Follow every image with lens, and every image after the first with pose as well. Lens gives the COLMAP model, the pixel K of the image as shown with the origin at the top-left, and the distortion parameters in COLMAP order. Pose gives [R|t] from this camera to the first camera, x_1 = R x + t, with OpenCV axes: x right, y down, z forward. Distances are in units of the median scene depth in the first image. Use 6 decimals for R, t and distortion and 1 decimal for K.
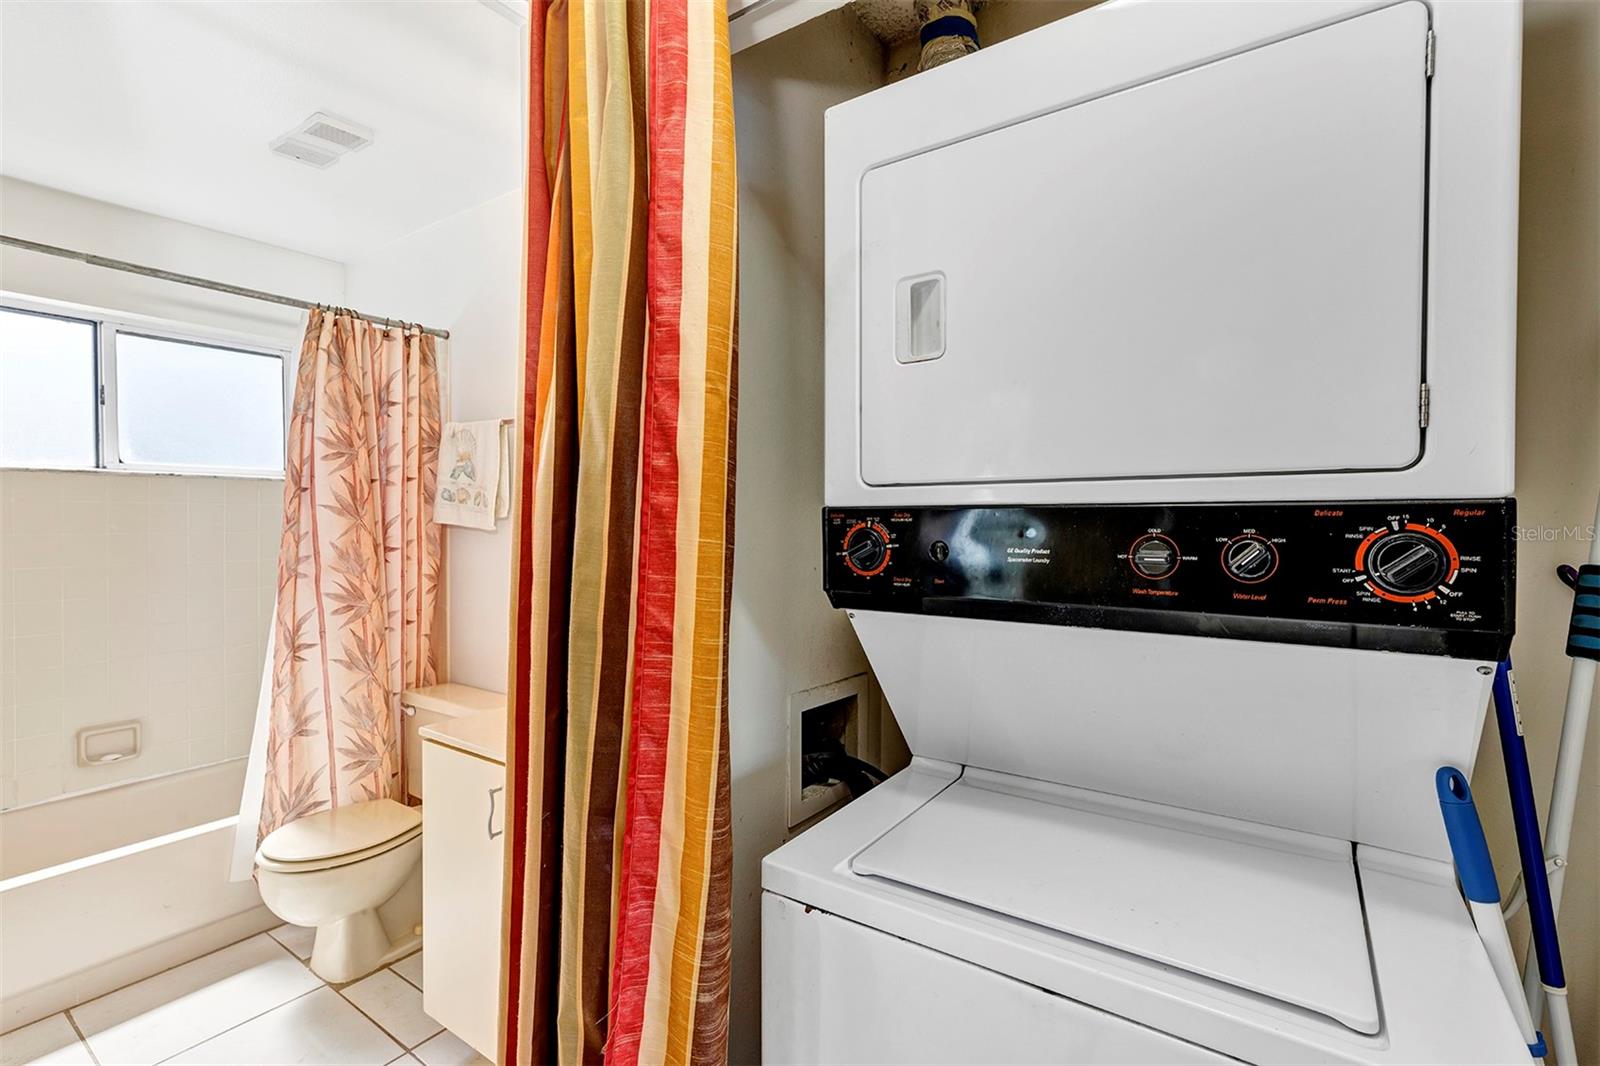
lens RADIAL K [[725.8, 0, 794.6], [0, 725.8, 530.0], [0, 0, 1]] dist [0.009438, -0.001335]
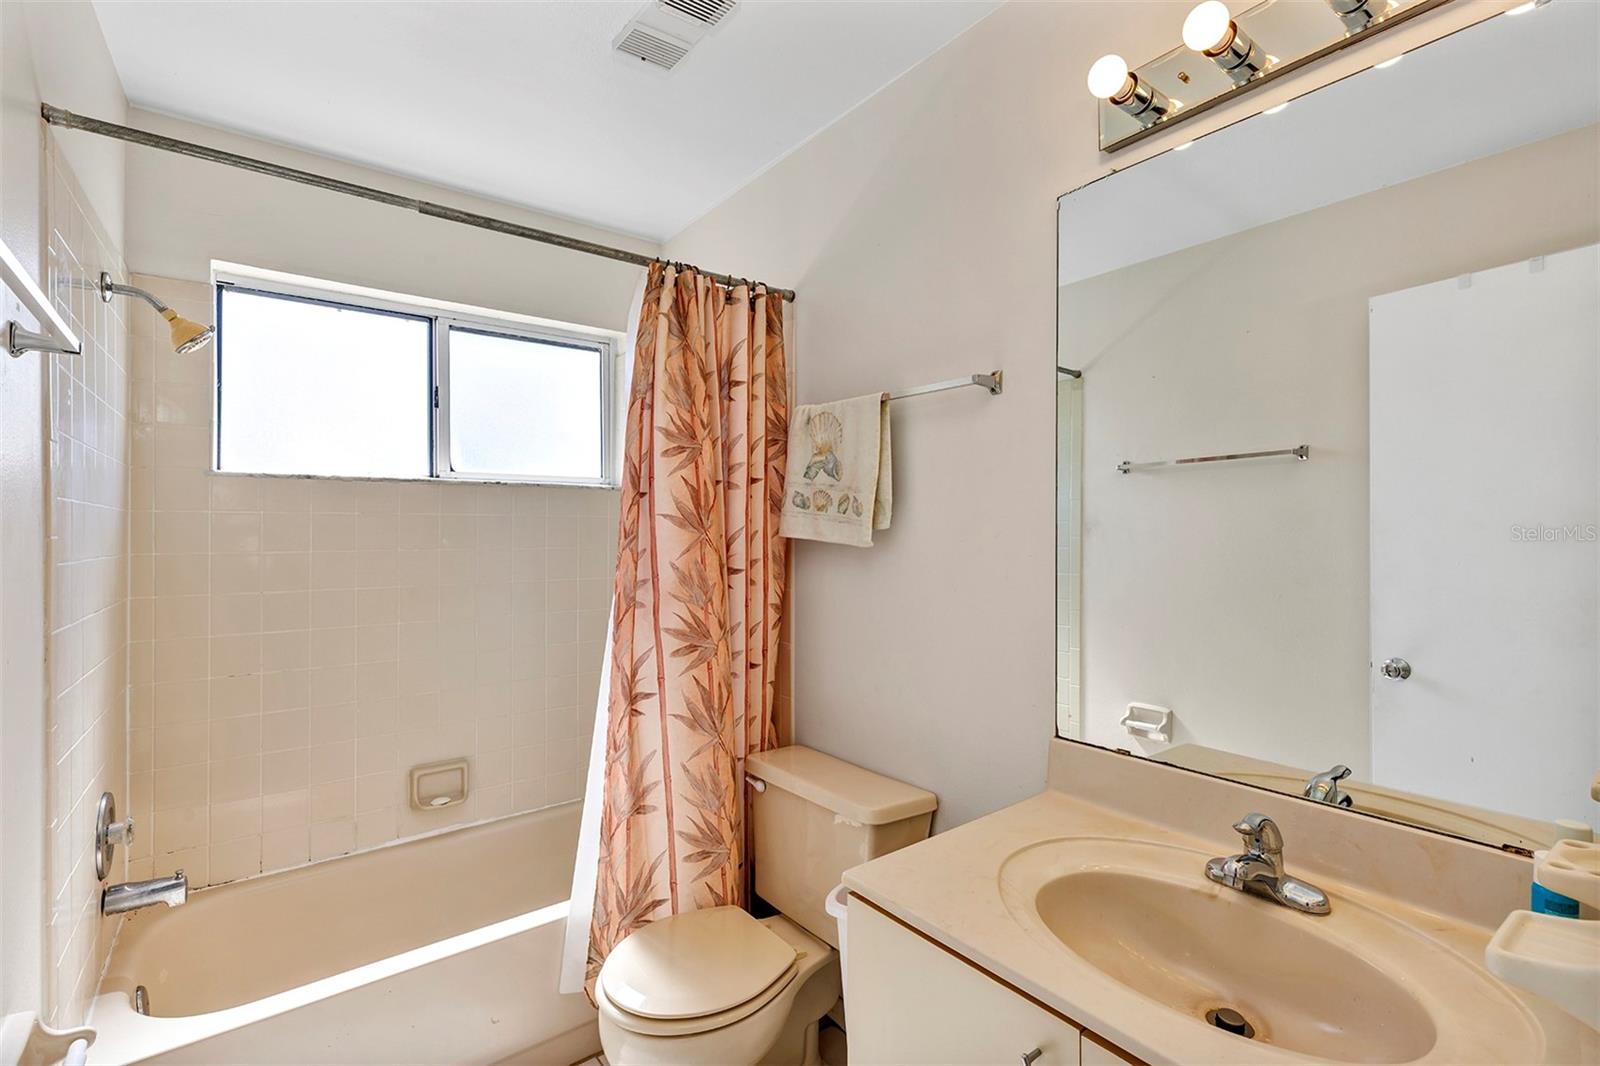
lens RADIAL K [[725.8, 0, 804.6], [0, 725.8, 531.3], [0, 0, 1]] dist [0.009438, -0.001335]
pose [[0.957065, -0.002529, -0.289861, -0.275742], [-0.001420, 0.999909, -0.013412, -0.006109], [0.289869, 0.013248, 0.956975, 0.300853]]
